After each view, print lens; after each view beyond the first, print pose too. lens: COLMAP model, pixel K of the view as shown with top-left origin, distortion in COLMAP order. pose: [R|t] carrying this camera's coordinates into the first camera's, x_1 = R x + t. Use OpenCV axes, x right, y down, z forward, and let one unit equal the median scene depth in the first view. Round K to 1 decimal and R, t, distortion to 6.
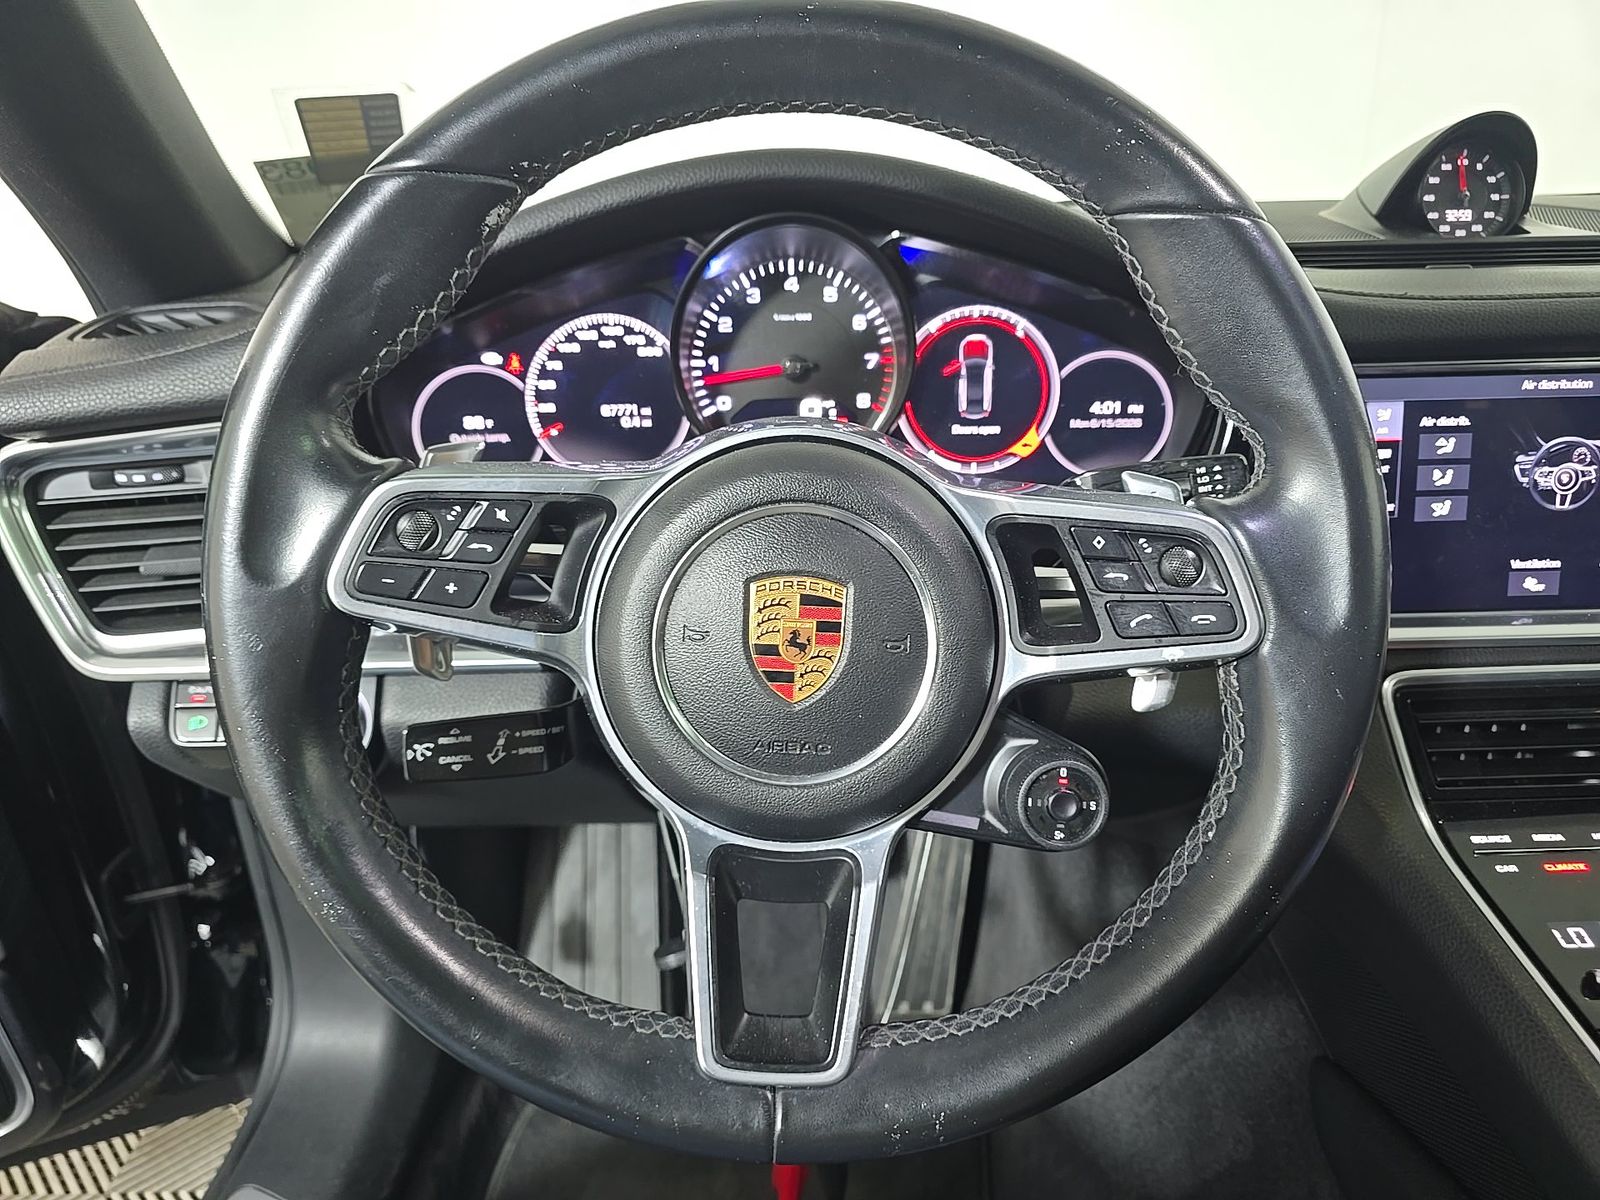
lens RADIAL K [[1076.4, 0, 809.5], [0, 1076.4, 613.0], [0, 0, 1]] dist [0.002294, -0.013176]
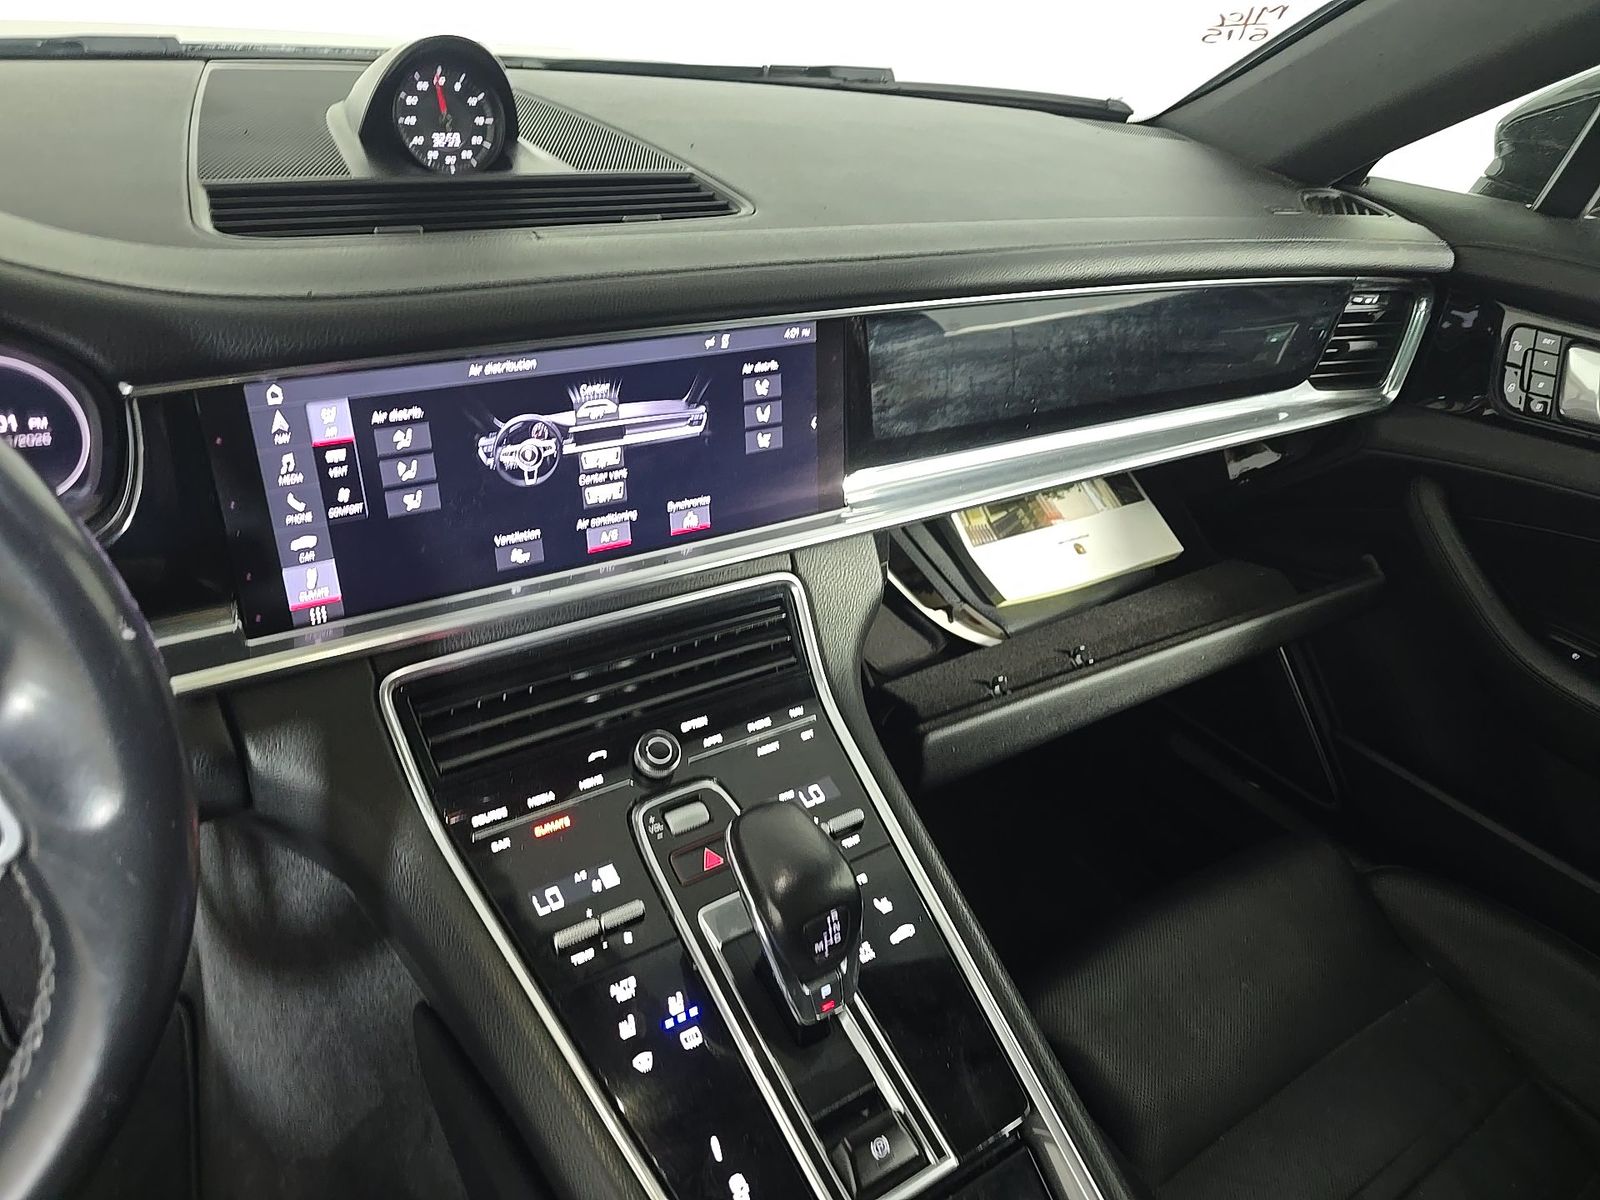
lens RADIAL K [[1076.4, 0, 803.2], [0, 1076.4, 612.1], [0, 0, 1]] dist [0.002294, -0.013176]
pose [[0.830195, -0.206705, 0.517735, 0.325250], [0.089271, 0.966026, 0.242538, -0.191302], [-0.550280, -0.155135, 0.820442, -0.024700]]
